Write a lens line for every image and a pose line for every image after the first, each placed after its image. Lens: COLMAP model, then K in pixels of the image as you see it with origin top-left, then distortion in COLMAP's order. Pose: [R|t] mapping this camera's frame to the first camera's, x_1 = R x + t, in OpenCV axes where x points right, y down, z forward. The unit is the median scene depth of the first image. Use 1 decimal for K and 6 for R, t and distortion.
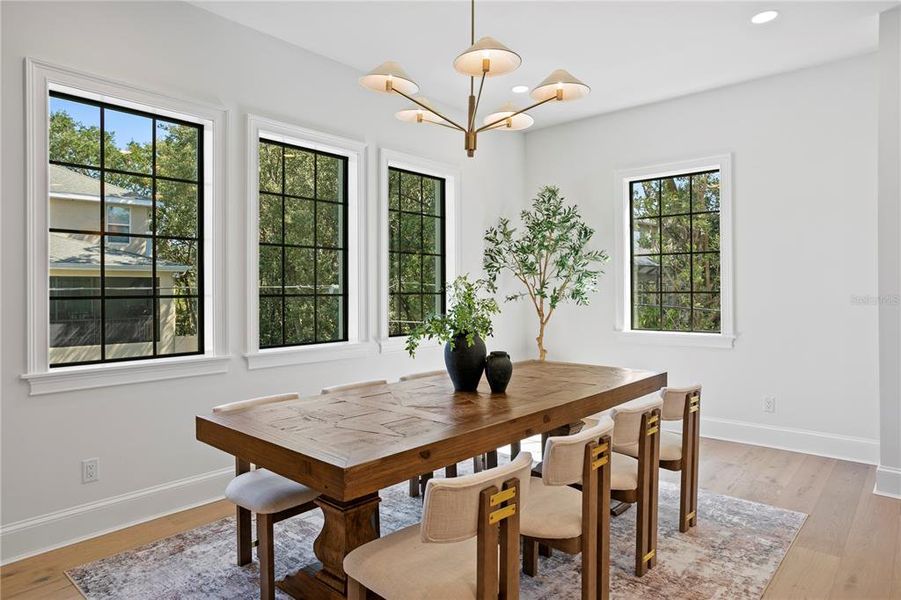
lens RADIAL K [[553.1, 0, 444.6], [0, 553.1, 296.0], [0, 0, 1]] dist [-0.007311, -0.004113]
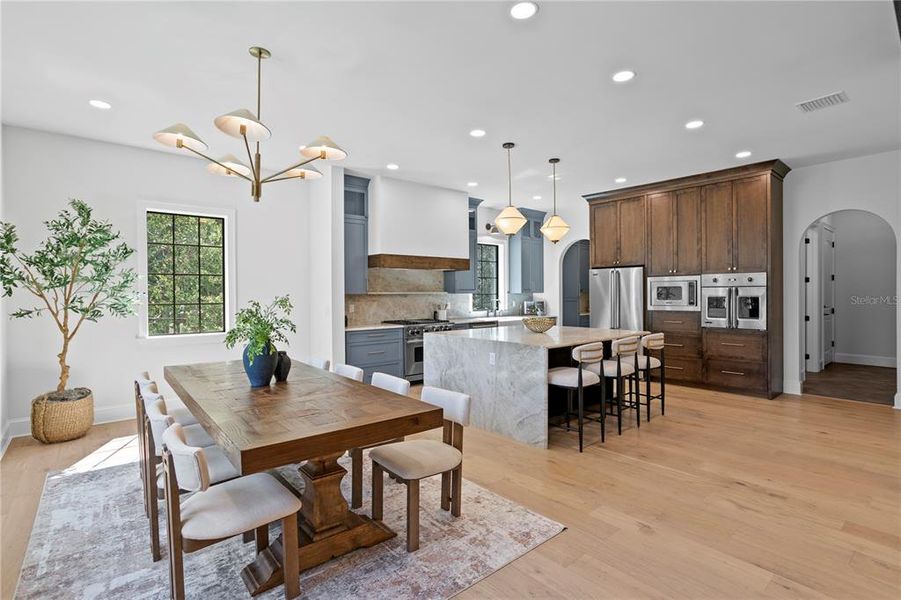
lens RADIAL K [[436.8, 0, 443.0], [0, 436.8, 297.6], [0, 0, 1]] dist [-0.012512, 0.004335]
pose [[0.160900, -0.004616, 0.986960, -0.536173], [0.015850, 0.999872, 0.002093, -0.016389], [-0.986843, 0.015307, 0.160953, 0.266893]]
